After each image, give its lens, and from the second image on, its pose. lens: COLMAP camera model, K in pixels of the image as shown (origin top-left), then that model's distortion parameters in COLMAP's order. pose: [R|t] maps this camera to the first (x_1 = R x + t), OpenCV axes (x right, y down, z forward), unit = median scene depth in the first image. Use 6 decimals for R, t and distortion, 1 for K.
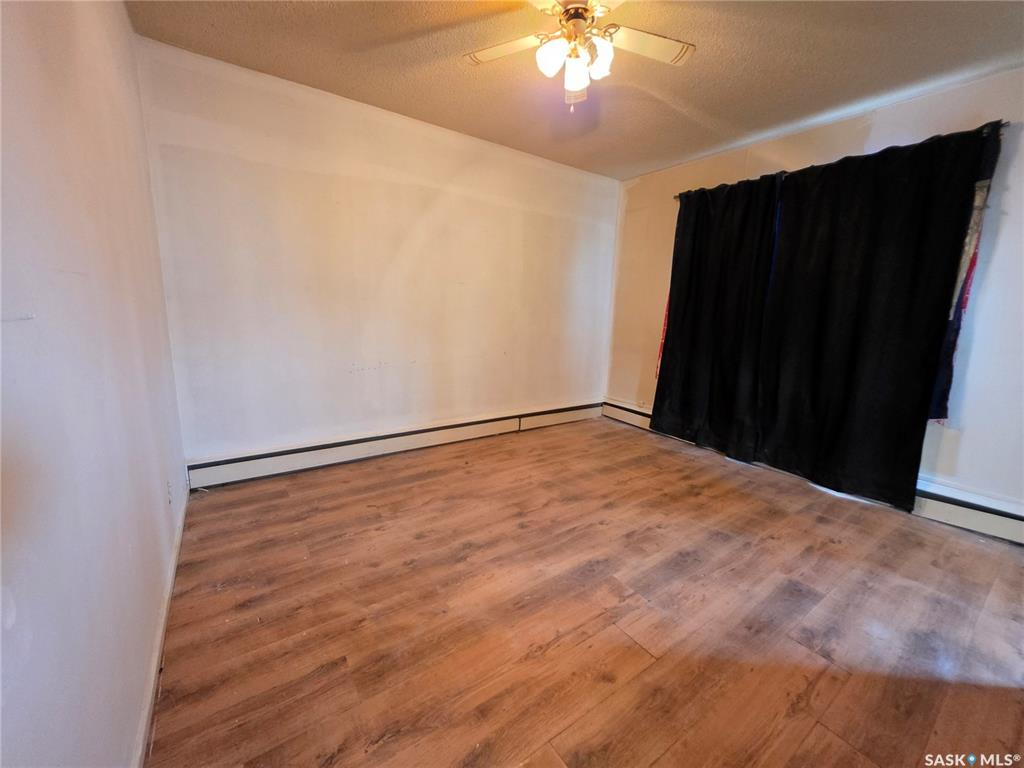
lens RADIAL K [[408.9, 0, 509.5], [0, 408.9, 382.5], [0, 0, 1]] dist [0.001334, 0.000893]
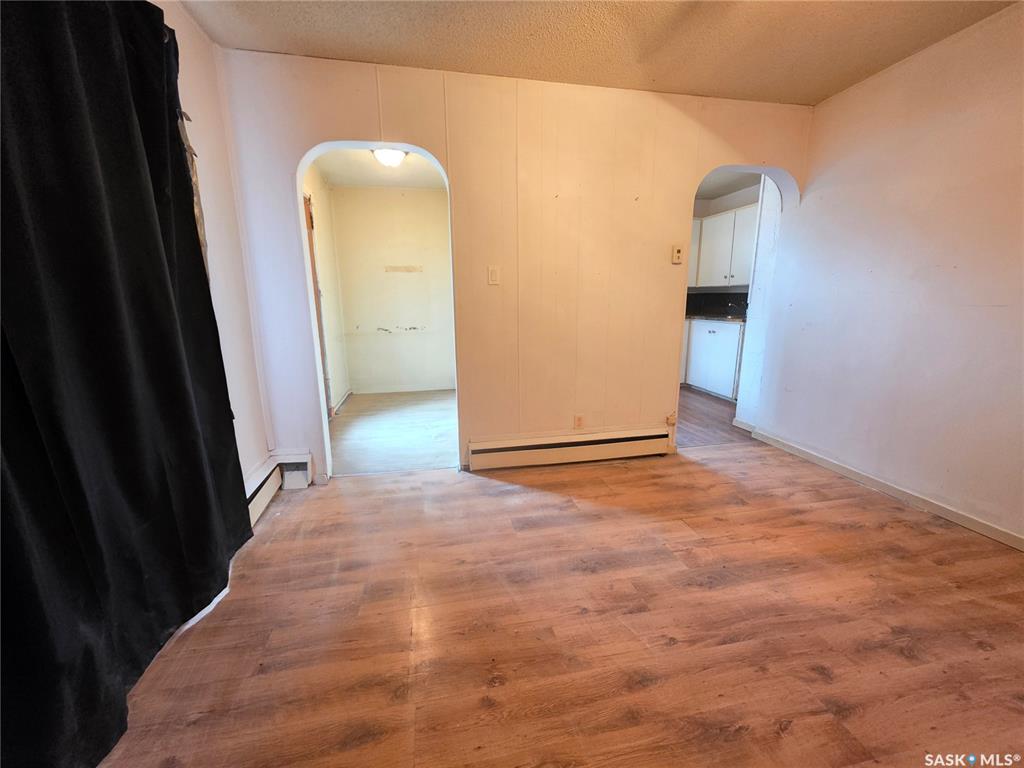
lens RADIAL K [[408.9, 0, 509.5], [0, 408.9, 382.5], [0, 0, 1]] dist [0.001334, 0.000893]
pose [[-0.915307, -0.105227, 0.388767, 0.277858], [0.050195, 0.927937, 0.369342, -0.293647], [-0.399616, 0.357575, -0.844066, 1.642025]]
